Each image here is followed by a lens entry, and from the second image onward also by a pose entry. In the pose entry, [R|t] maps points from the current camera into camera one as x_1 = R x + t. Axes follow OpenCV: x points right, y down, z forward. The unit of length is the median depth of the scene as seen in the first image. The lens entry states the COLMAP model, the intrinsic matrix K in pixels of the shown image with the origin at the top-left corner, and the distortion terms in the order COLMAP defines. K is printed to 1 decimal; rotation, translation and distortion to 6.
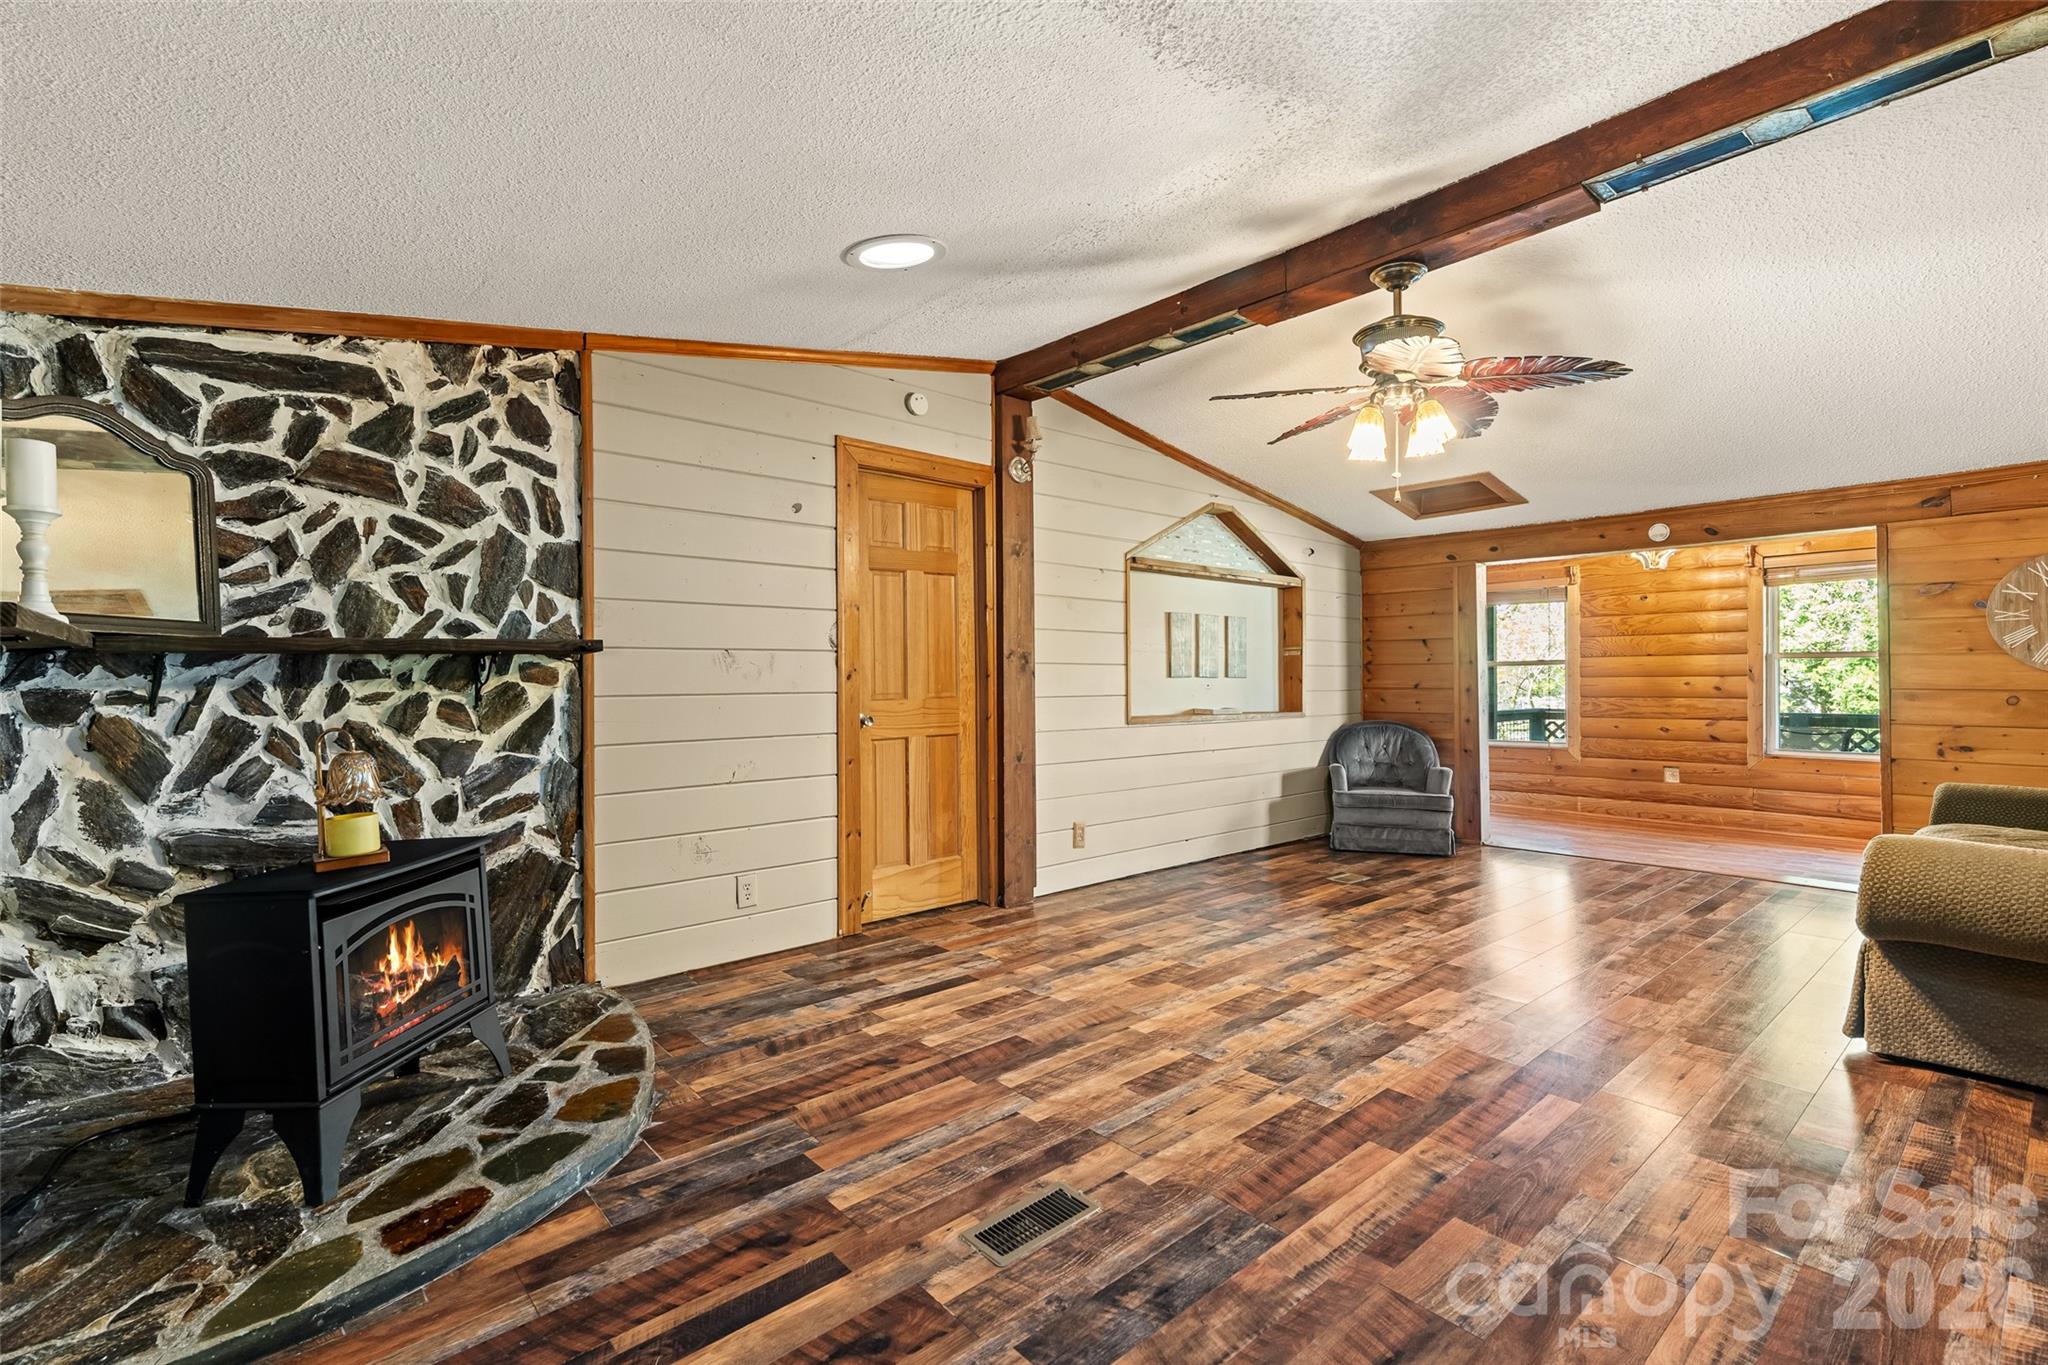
lens RADIAL K [[915.6, 0, 1020.9], [0, 915.6, 675.1], [0, 0, 1]] dist [0.021036, -0.000749]
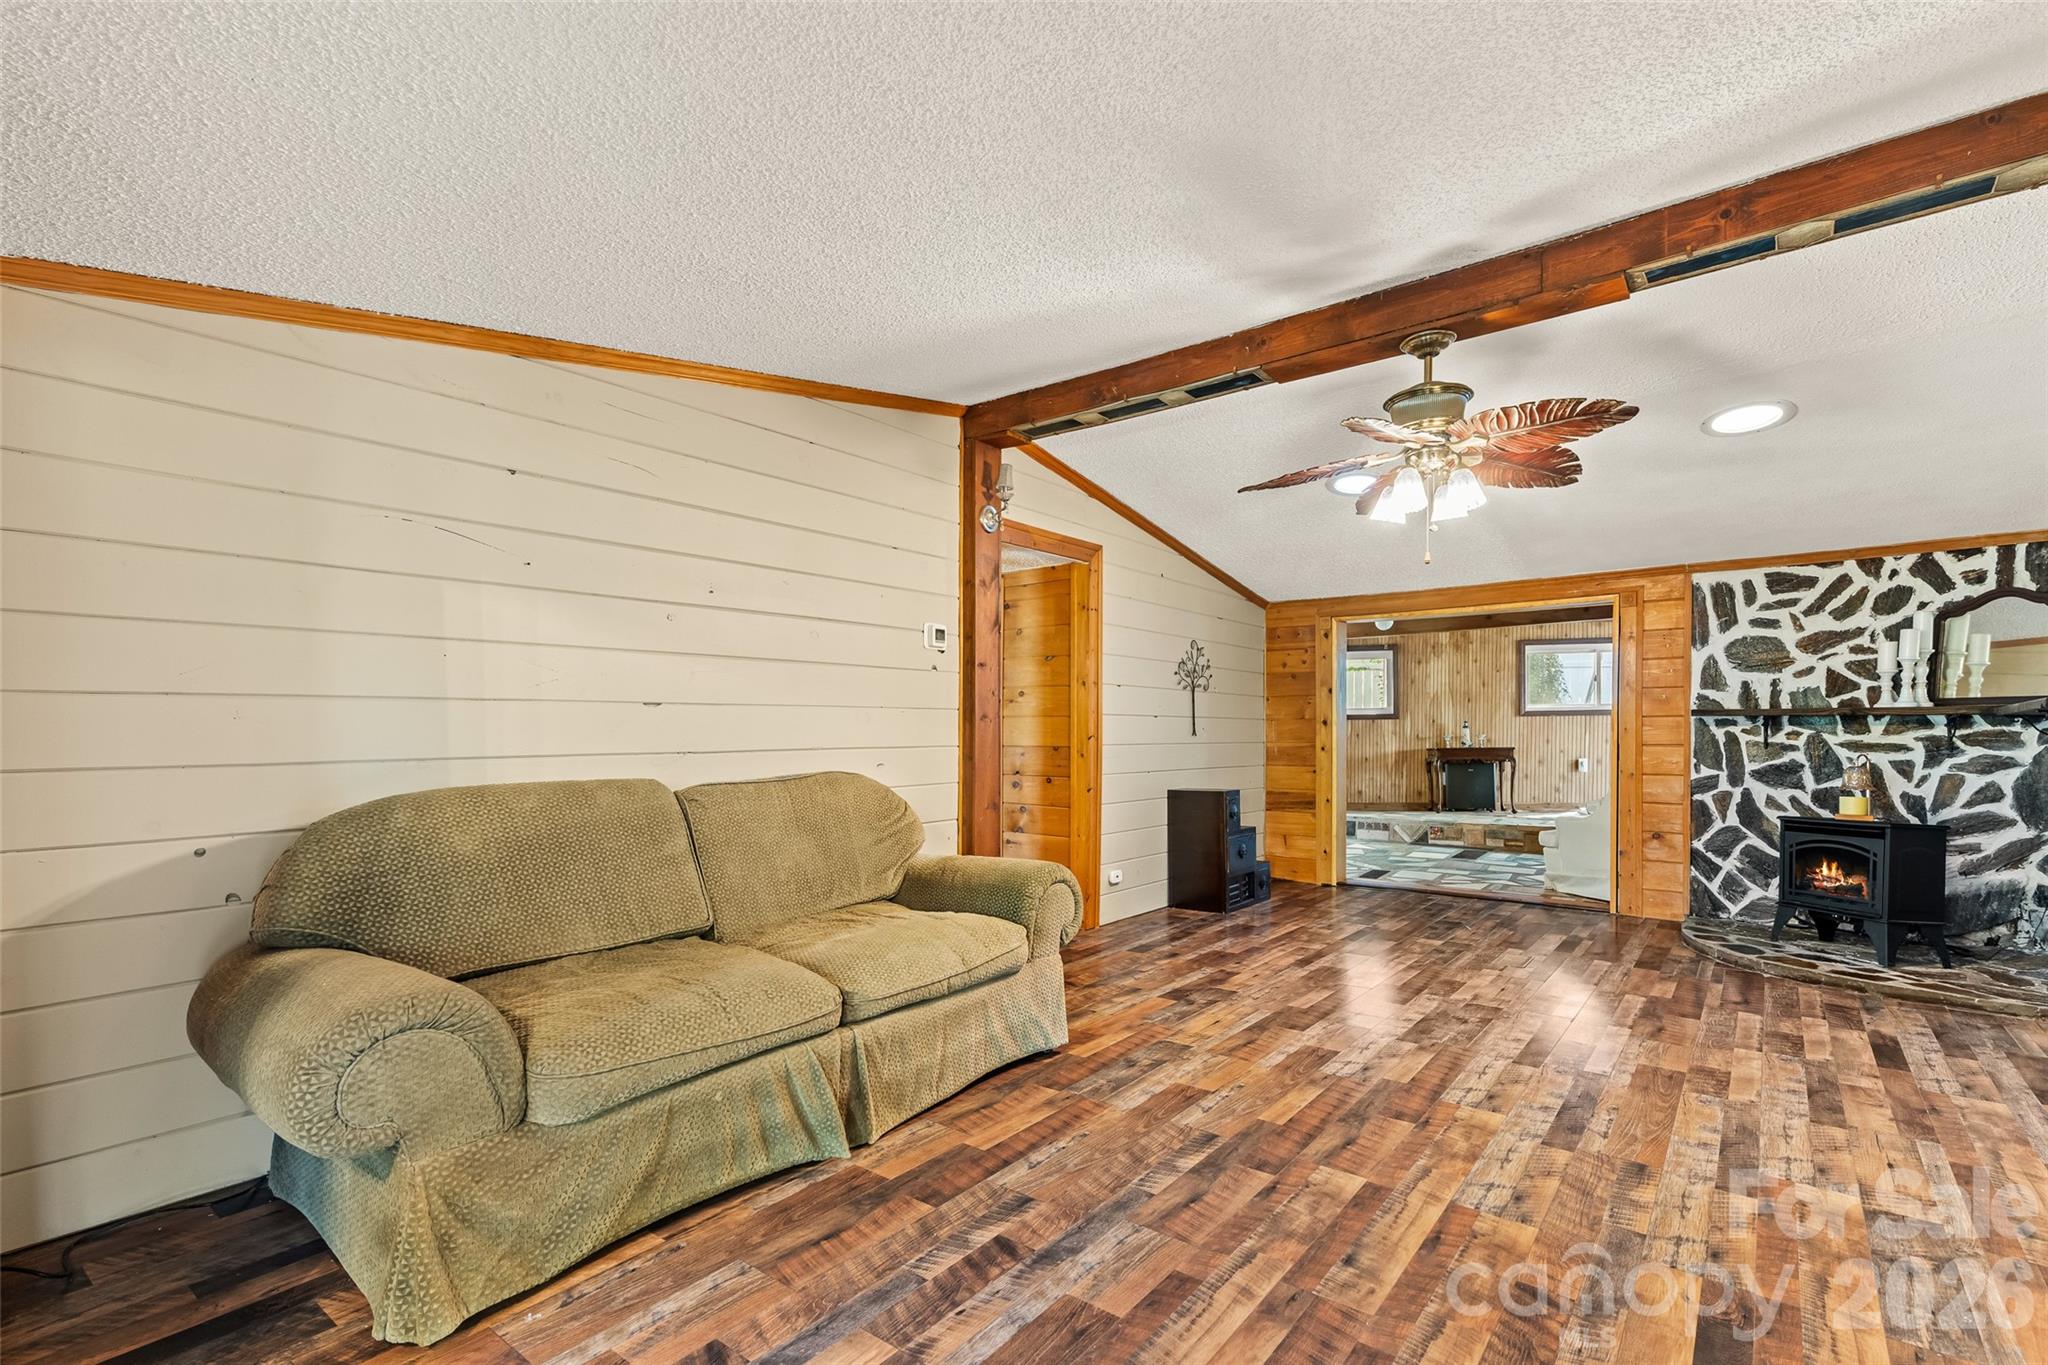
lens RADIAL K [[946.6, 0, 1016.3], [0, 946.6, 740.0], [0, 0, 1]] dist [0.021030, -0.000721]
pose [[-0.983080, 0.006442, -0.183065, 0.802796], [0.004707, 0.999940, 0.009914, -0.002150], [0.183118, 0.008884, -0.983051, 1.484411]]
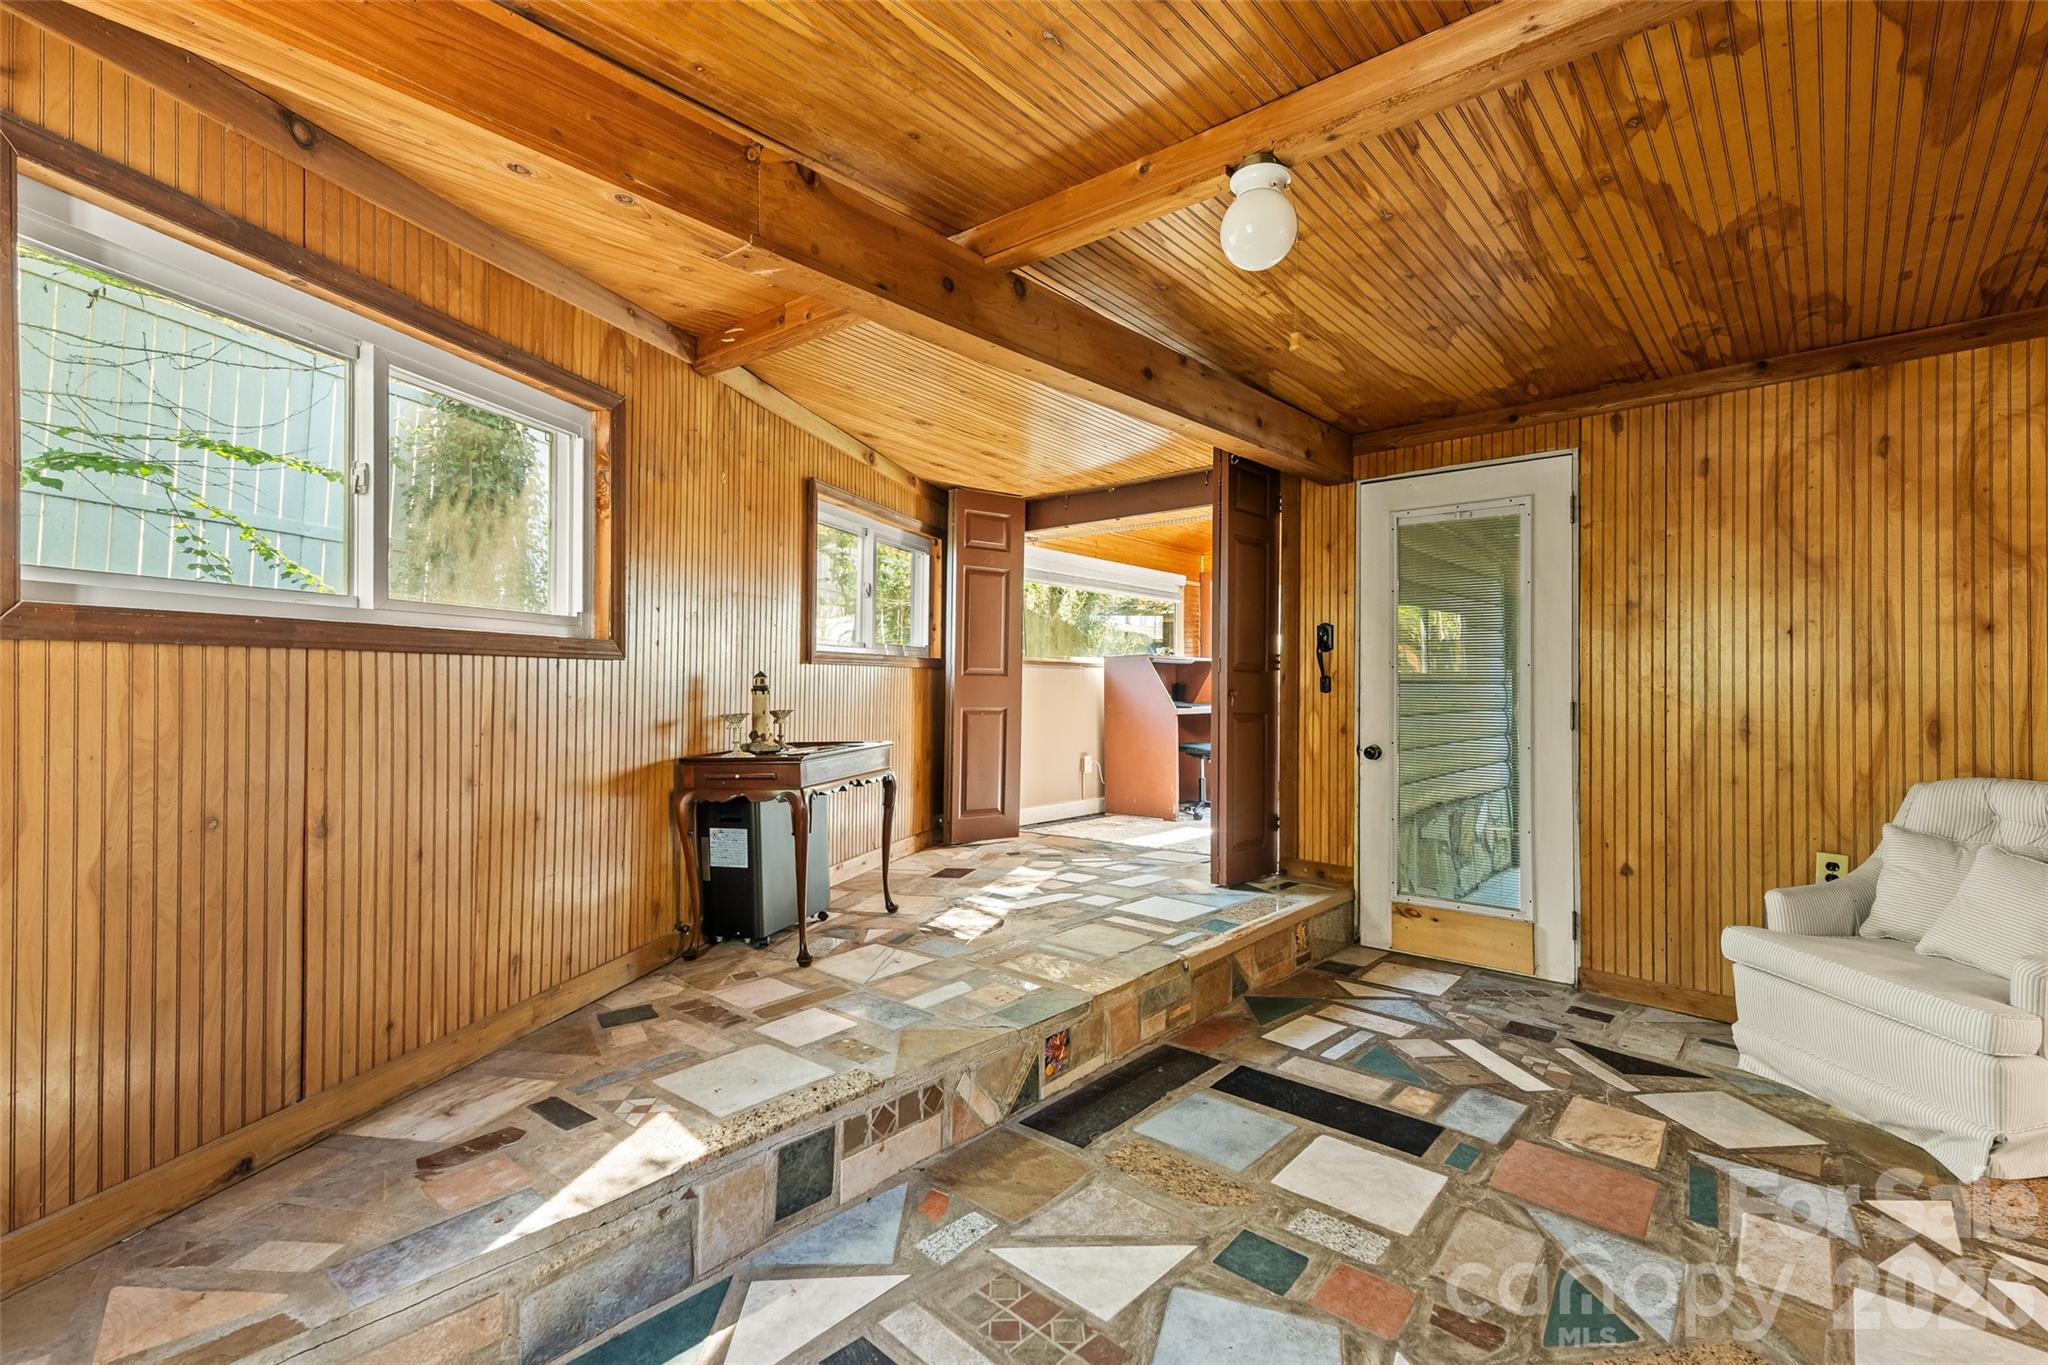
lens RADIAL K [[924.4, 0, 1024.0], [0, 924.4, 682.5], [0, 0, 1]] dist [0.020698, -0.000195]
pose [[0.126933, -0.000550, -0.991911, 0.074459], [-0.002524, 0.999996, -0.000877, -0.008692], [0.991908, 0.002614, 0.126931, -0.567931]]
